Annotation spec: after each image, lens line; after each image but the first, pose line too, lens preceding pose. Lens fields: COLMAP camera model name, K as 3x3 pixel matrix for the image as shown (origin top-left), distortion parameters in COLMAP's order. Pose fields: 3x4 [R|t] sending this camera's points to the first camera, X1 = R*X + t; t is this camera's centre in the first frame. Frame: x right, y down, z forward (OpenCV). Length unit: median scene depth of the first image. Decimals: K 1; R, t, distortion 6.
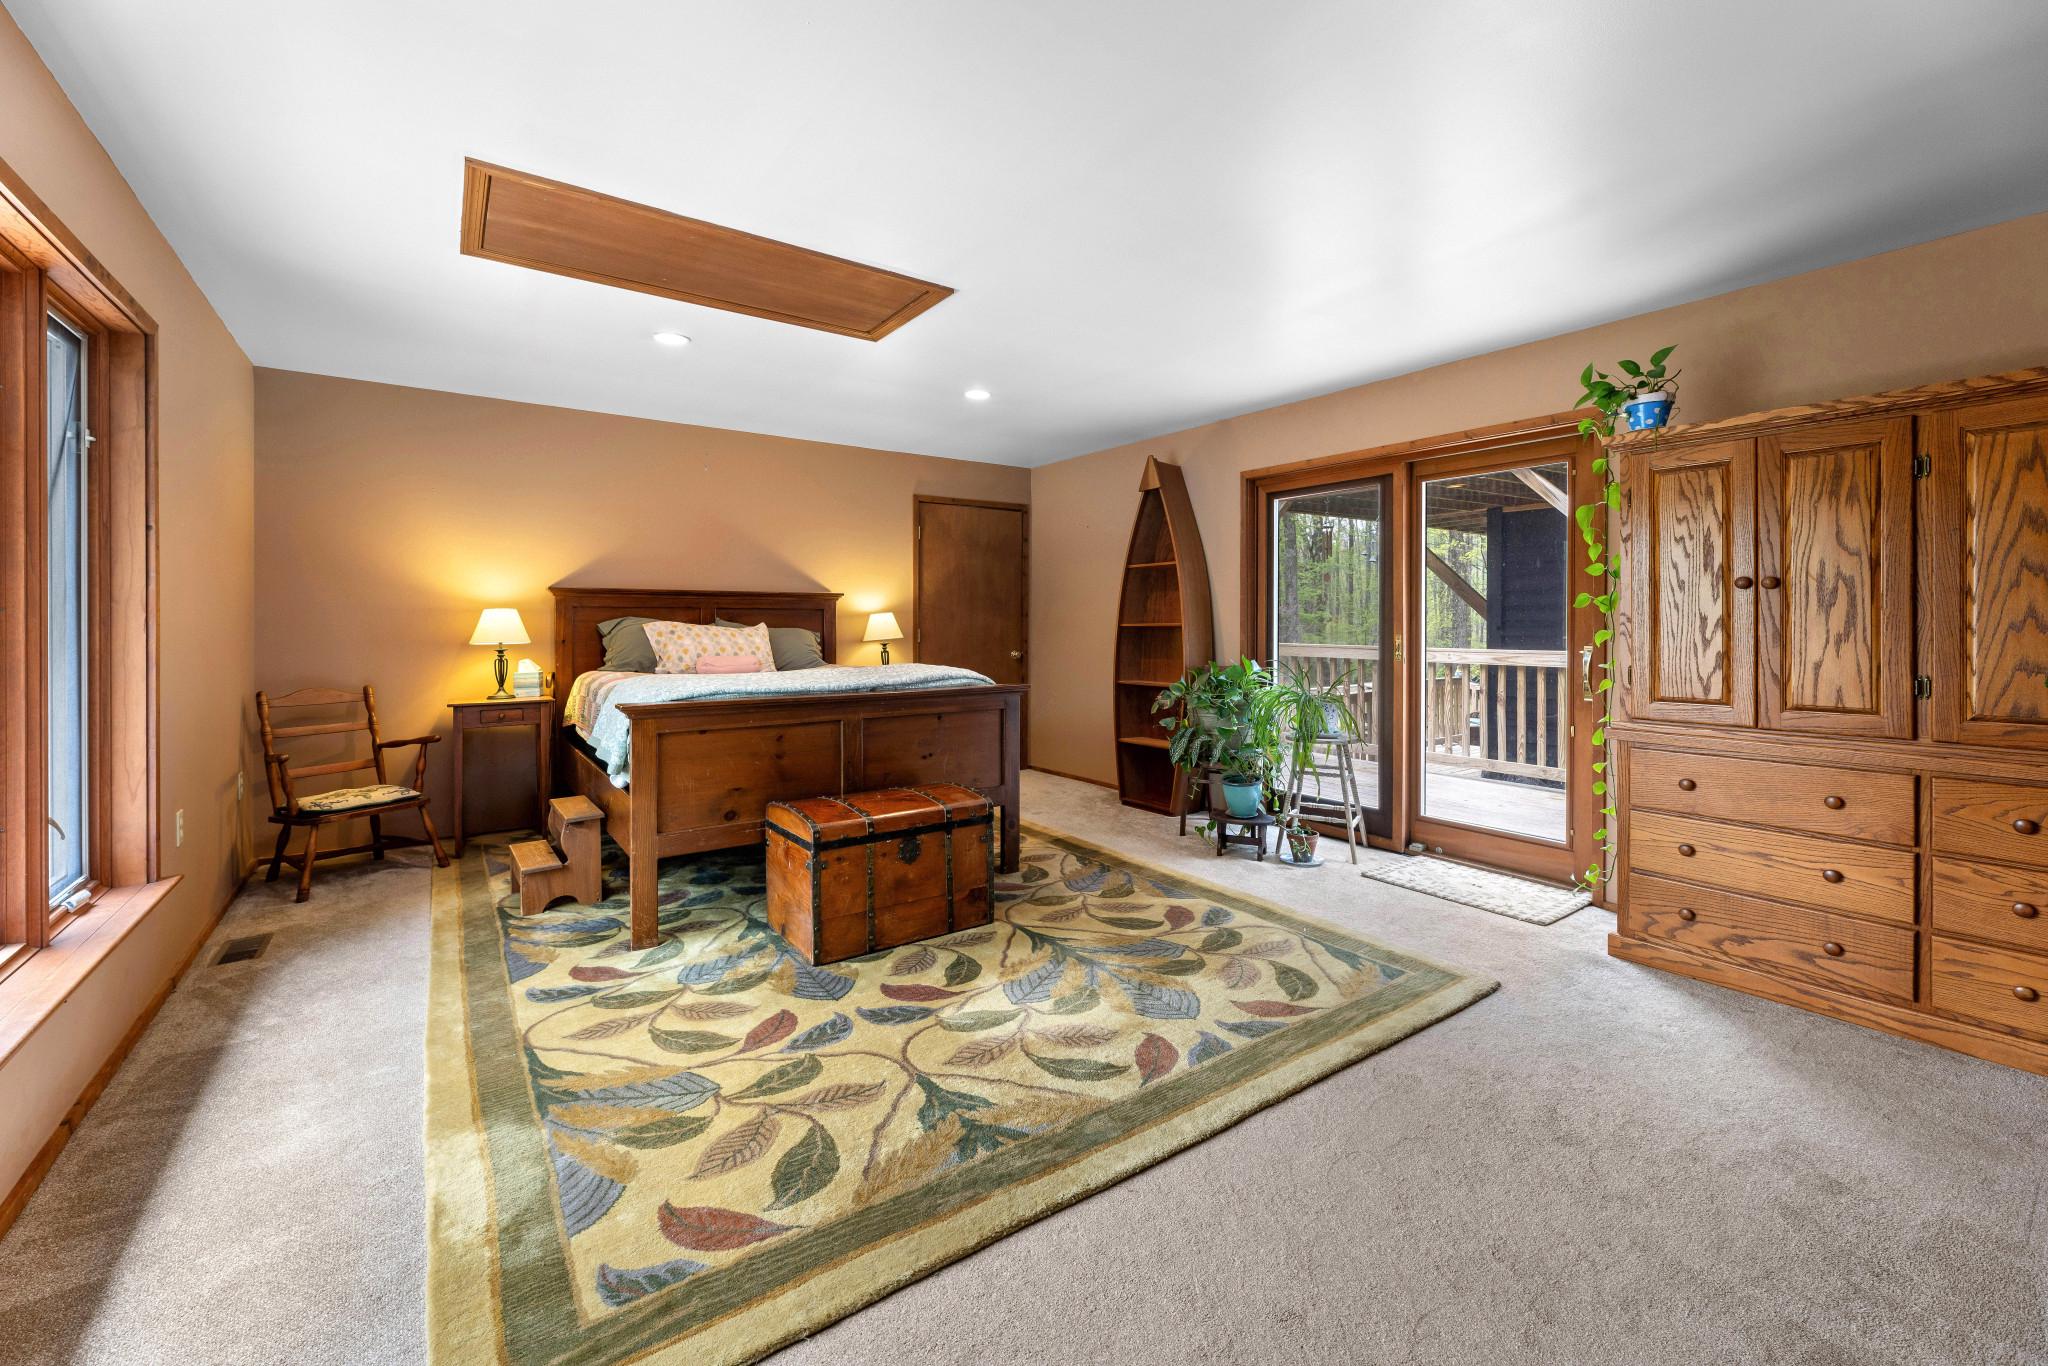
lens RADIAL K [[834.9, 0, 999.1], [0, 834.9, 630.9], [0, 0, 1]] dist [-0.001154, -0.000599]
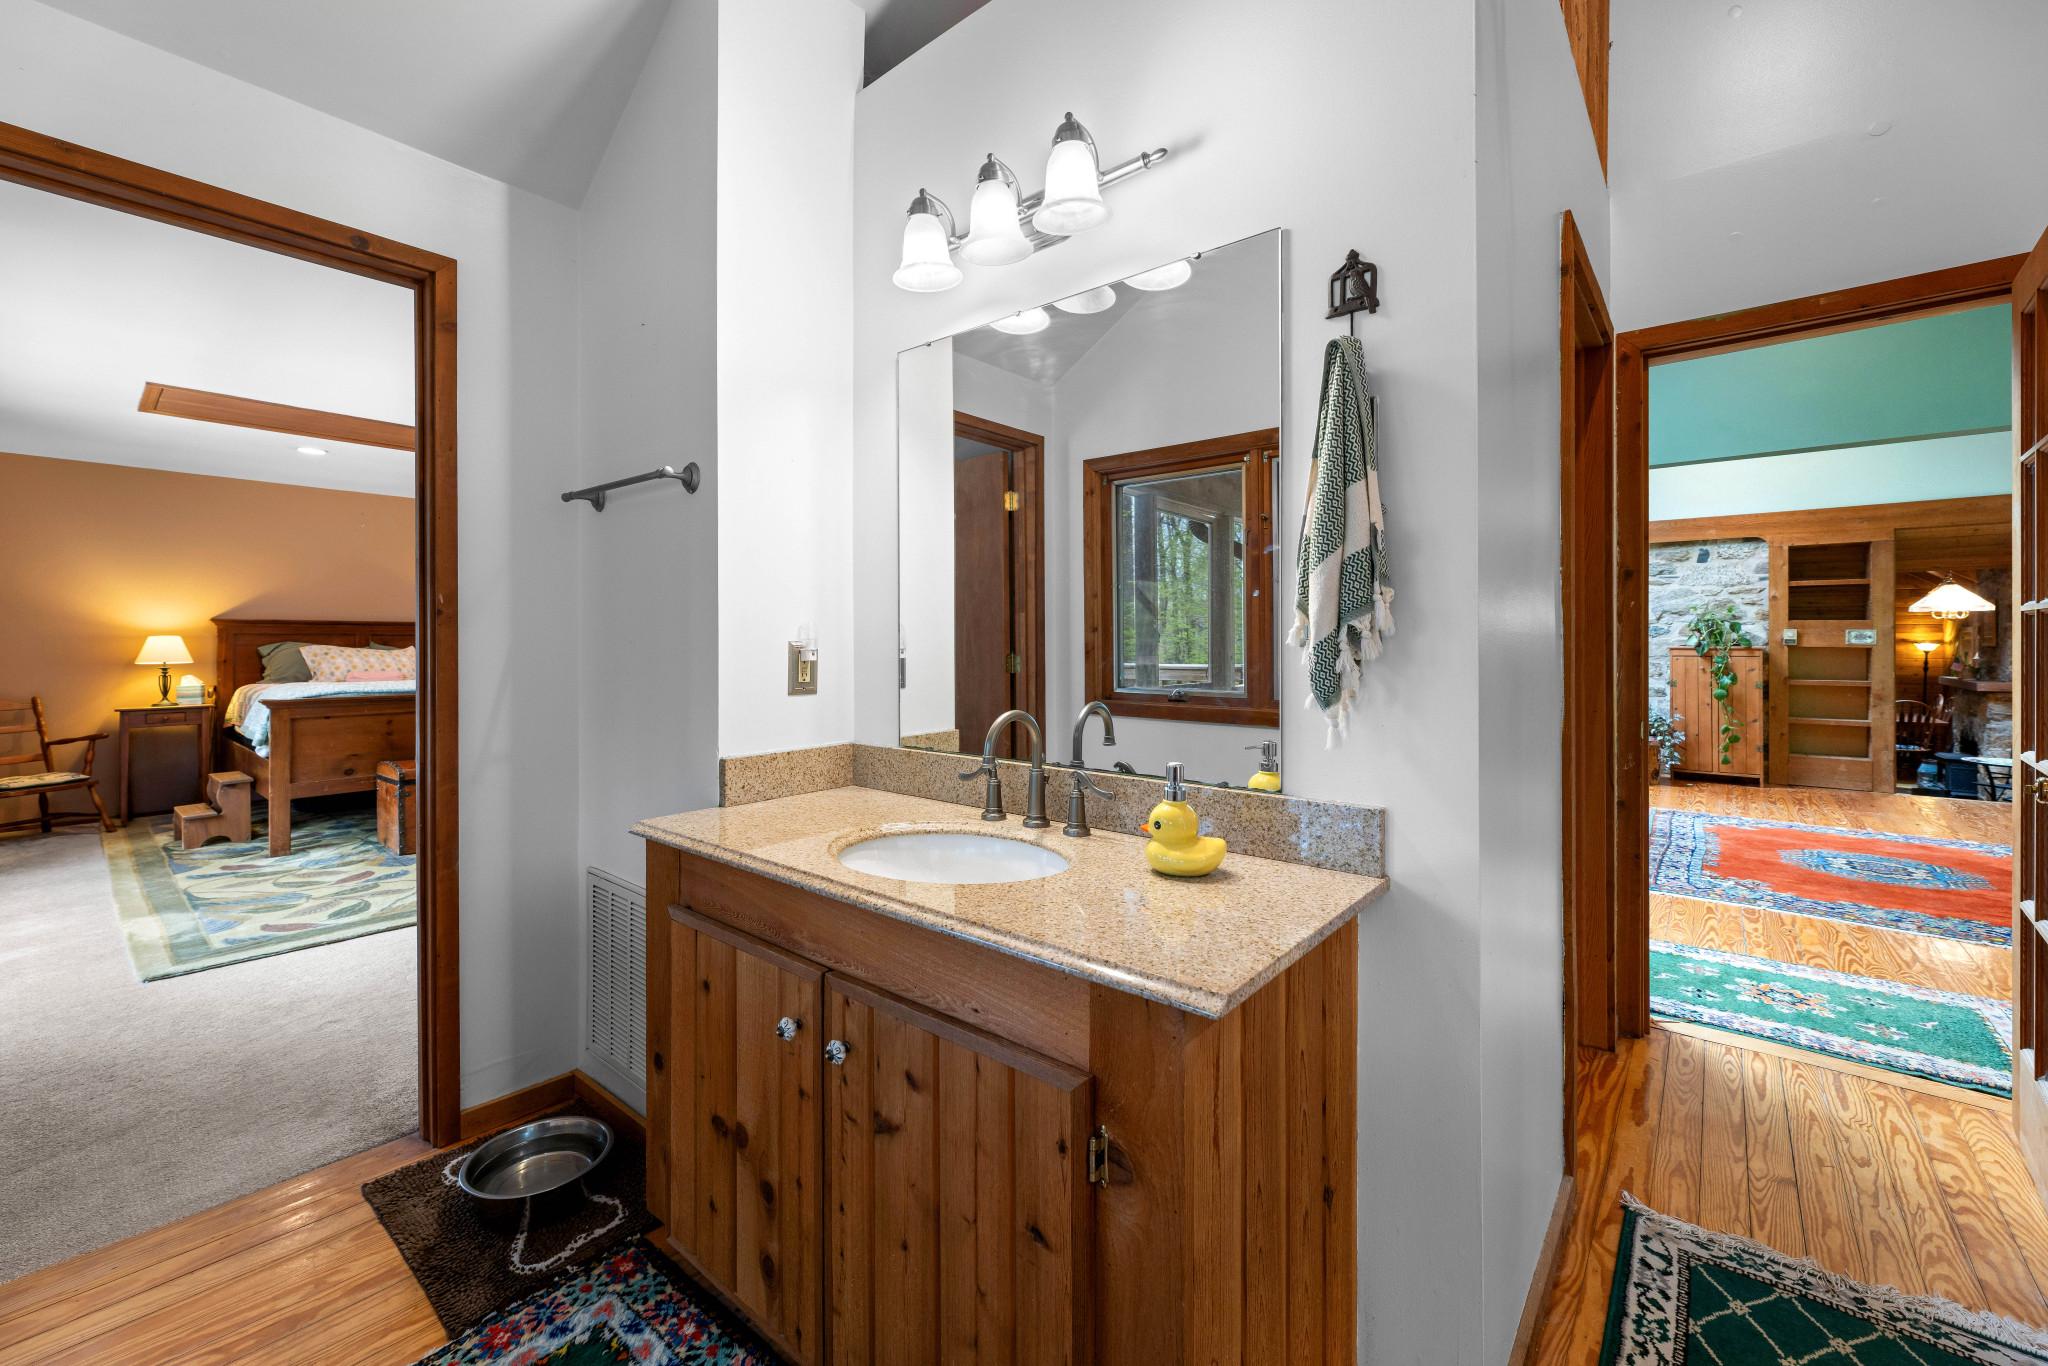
lens RADIAL K [[834.9, 0, 1022.8], [0, 834.9, 639.7], [0, 0, 1]] dist [-0.001154, -0.000599]
pose [[0.964348, -0.000594, 0.264638, 0.440355], [0.003898, 0.999921, -0.011957, -0.000526], [-0.264610, 0.012562, 0.964274, -0.766673]]
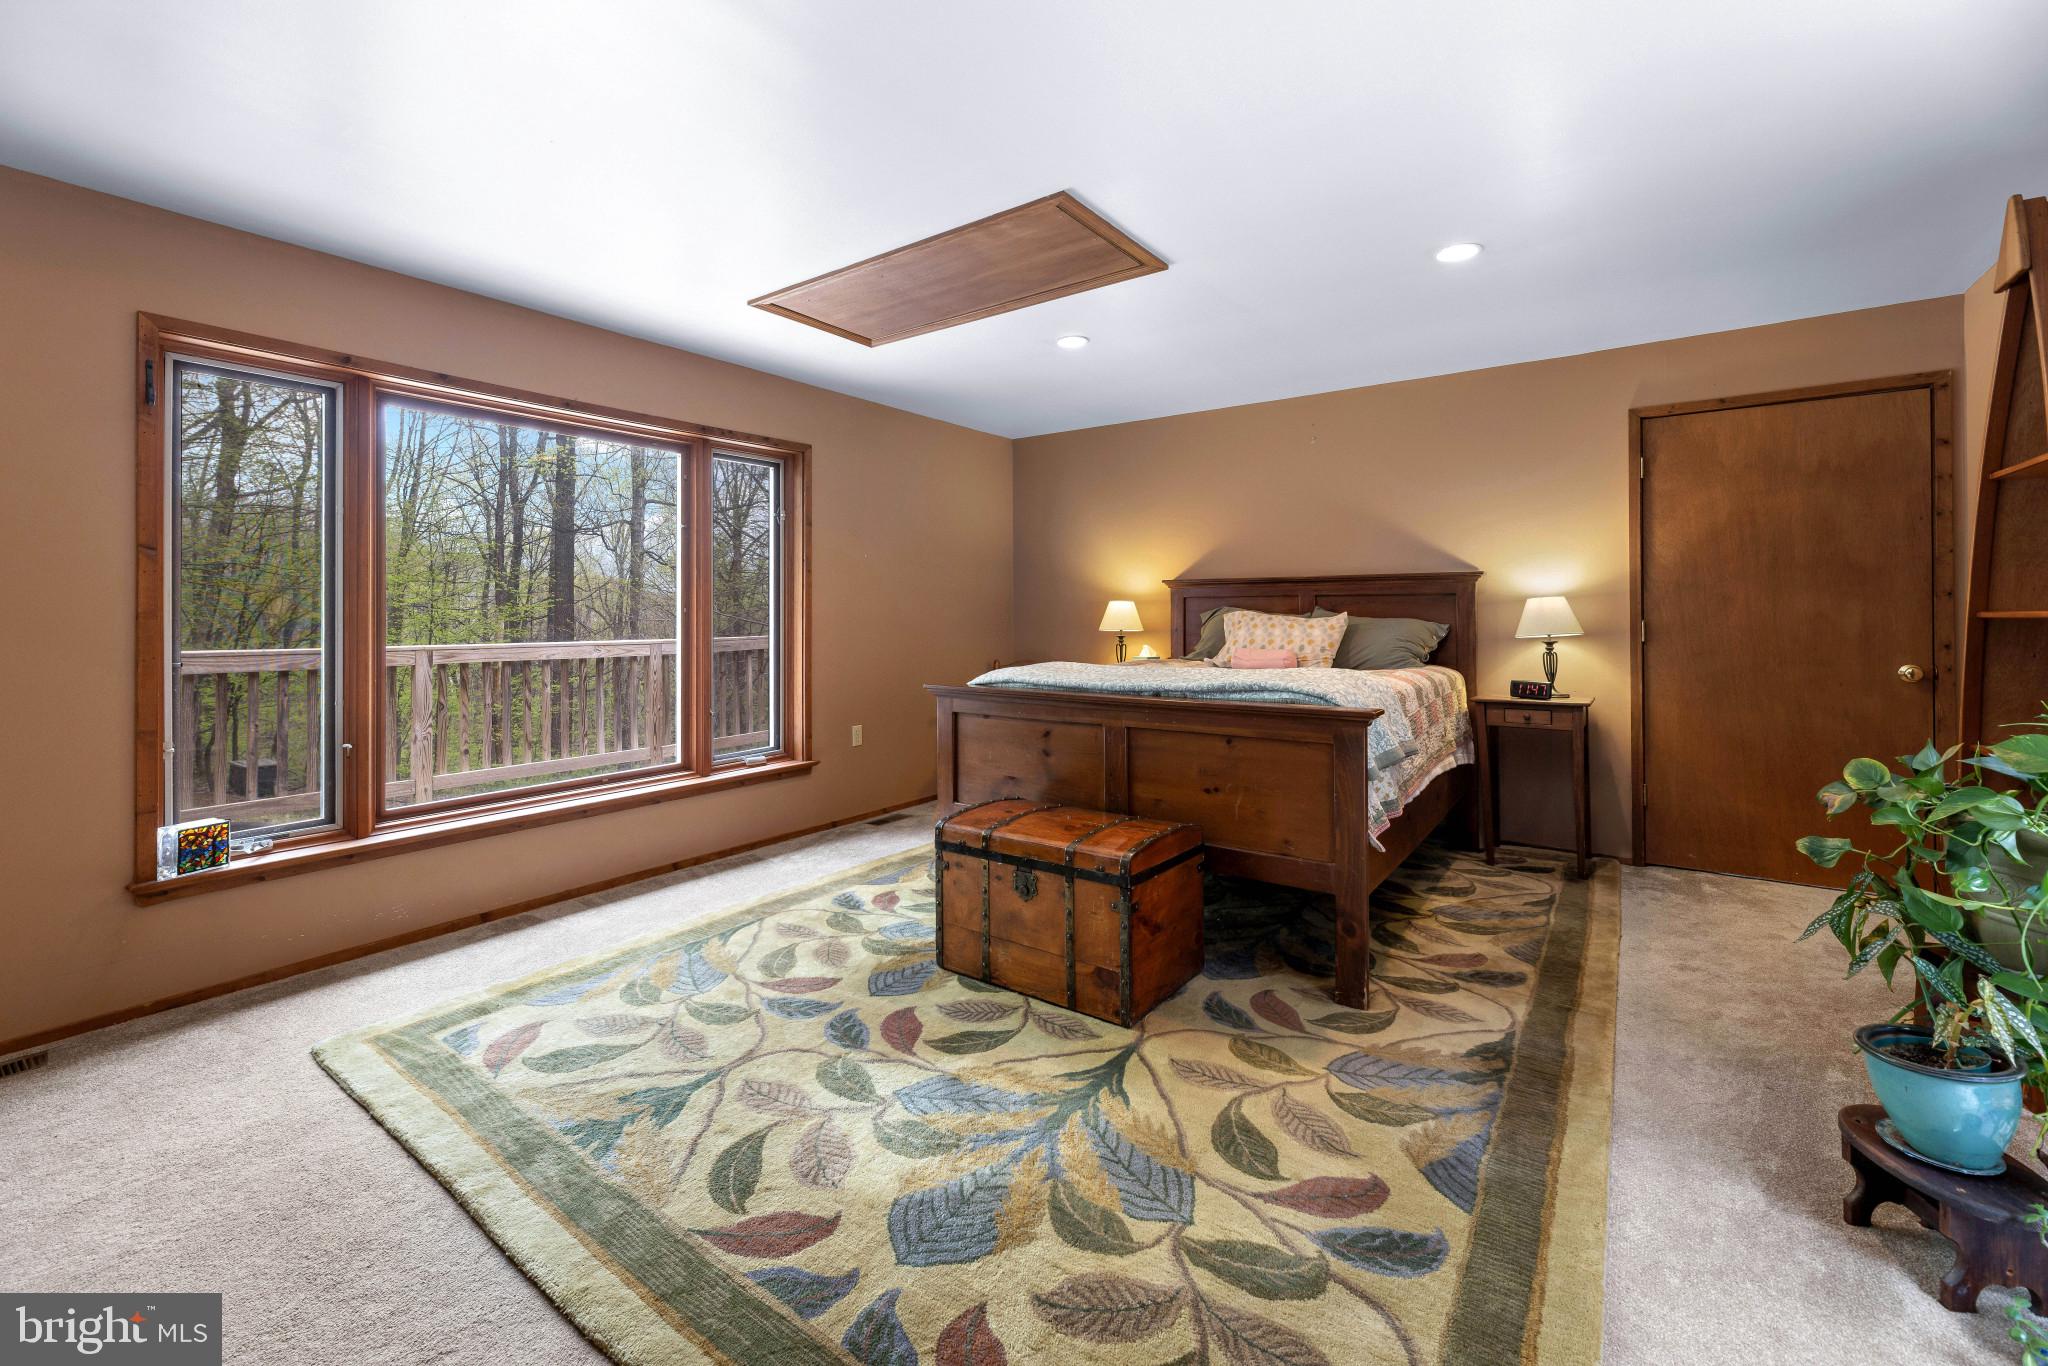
lens RADIAL K [[834.9, 0, 1034.4], [0, 834.9, 610.4], [0, 0, 1]] dist [-0.001154, -0.000599]
pose [[0.340746, -0.006217, -0.940135, 0.608098], [-0.004914, 0.999953, -0.008394, -0.004697], [0.940143, 0.007481, 0.340699, 0.637007]]
